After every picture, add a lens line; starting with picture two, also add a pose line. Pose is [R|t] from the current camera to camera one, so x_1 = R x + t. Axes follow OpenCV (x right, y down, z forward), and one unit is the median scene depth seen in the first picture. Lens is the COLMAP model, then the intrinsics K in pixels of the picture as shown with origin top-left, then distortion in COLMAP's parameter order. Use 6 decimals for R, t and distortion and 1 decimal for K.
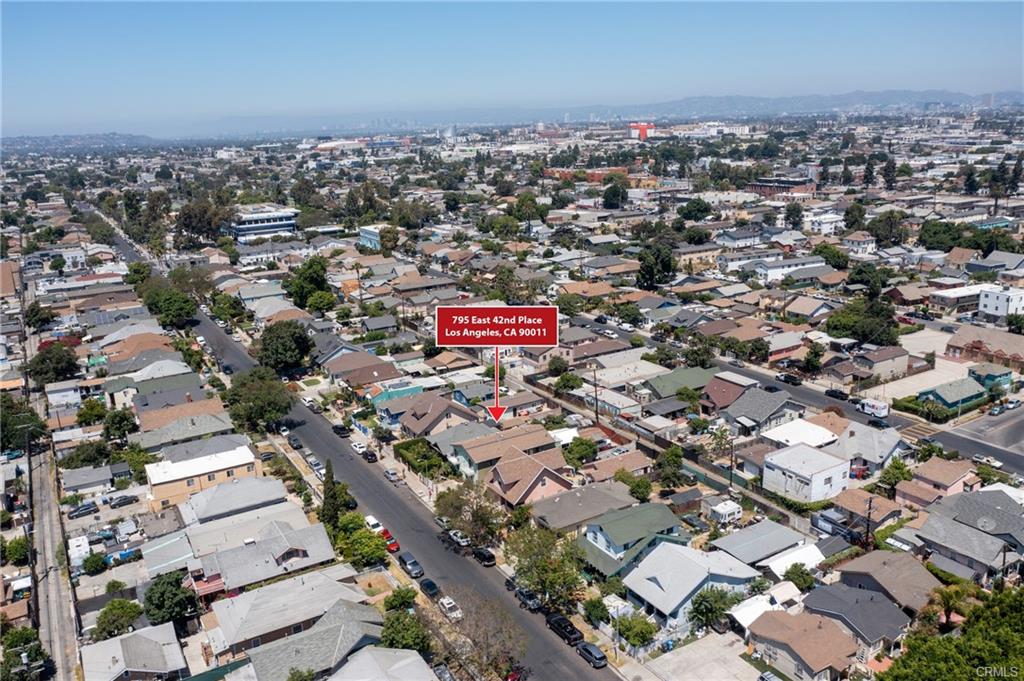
lens RADIAL K [[800.7, 0, 506.0], [0, 800.7, 340.9], [0, 0, 1]] dist [-0.026874, 0.010478]
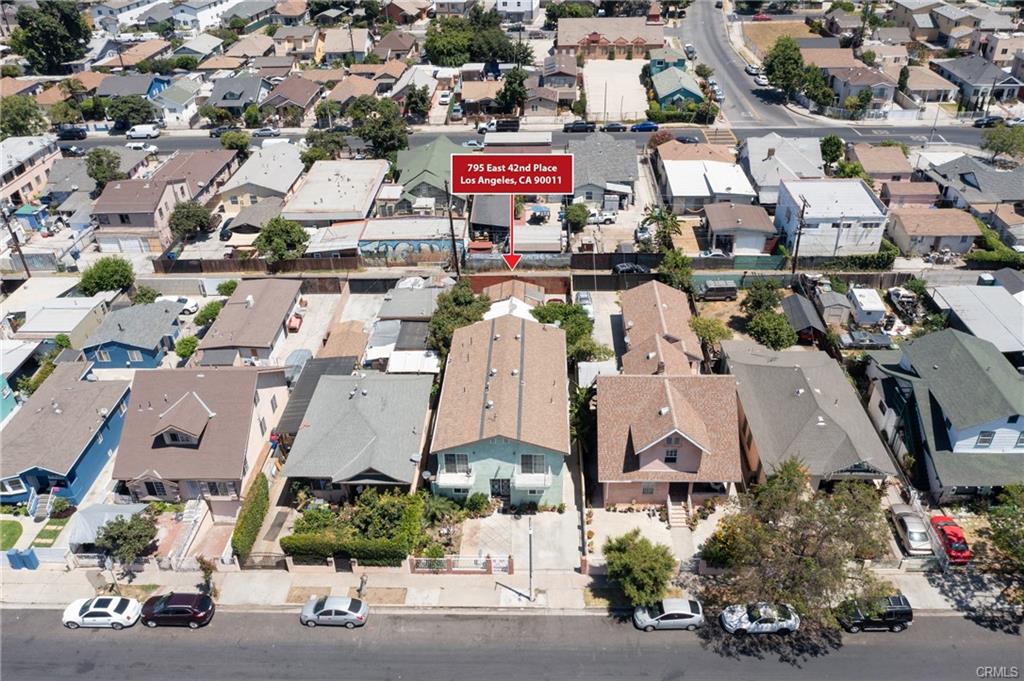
lens RADIAL K [[800.7, 0, 506.0], [0, 800.7, 340.9], [0, 0, 1]] dist [-0.026874, 0.010478]
pose [[0.537112, -0.436516, 0.721778, -0.248475], [0.226929, 0.898915, 0.374775, -0.048366], [-0.812412, -0.037504, 0.581876, 0.586125]]
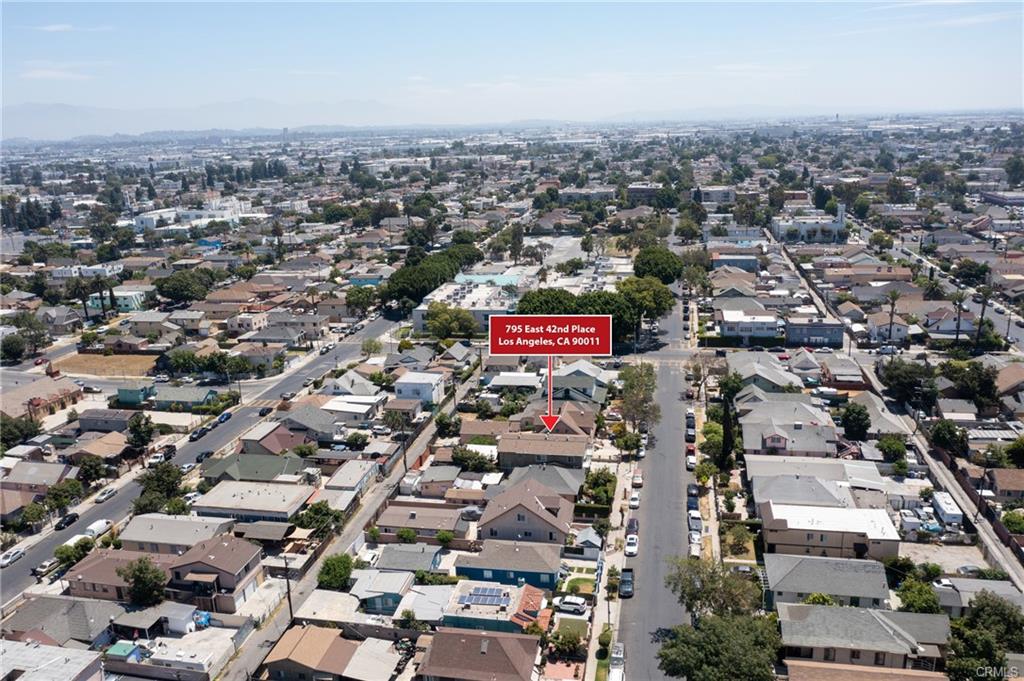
lens RADIAL K [[800.7, 0, 506.0], [0, 800.7, 340.9], [0, 0, 1]] dist [-0.026874, 0.010478]
pose [[-0.738445, -0.111359, 0.665055, -0.522361], [0.242361, 0.876532, 0.415875, -0.354418], [-0.629254, 0.468284, -0.620282, 1.285338]]
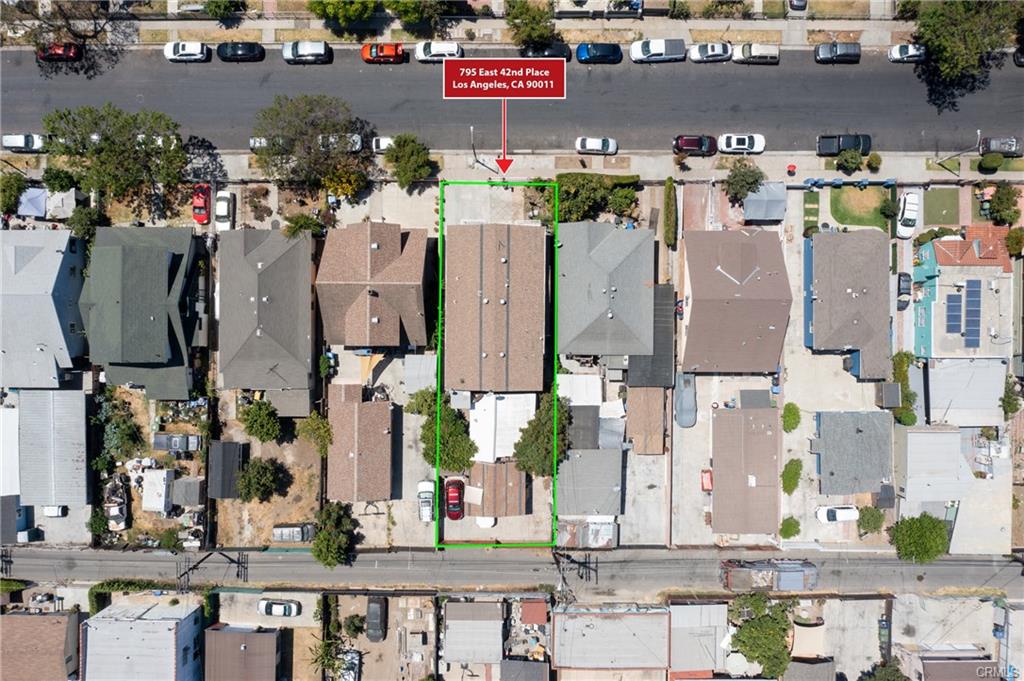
lens RADIAL K [[800.7, 0, 506.0], [0, 800.7, 340.9], [0, 0, 1]] dist [-0.026874, 0.010478]
pose [[-0.508185, 0.859743, 0.050885, -0.013571], [-0.211913, -0.182089, 0.960175, -0.328193], [0.834770, 0.477163, 0.274726, 0.681935]]
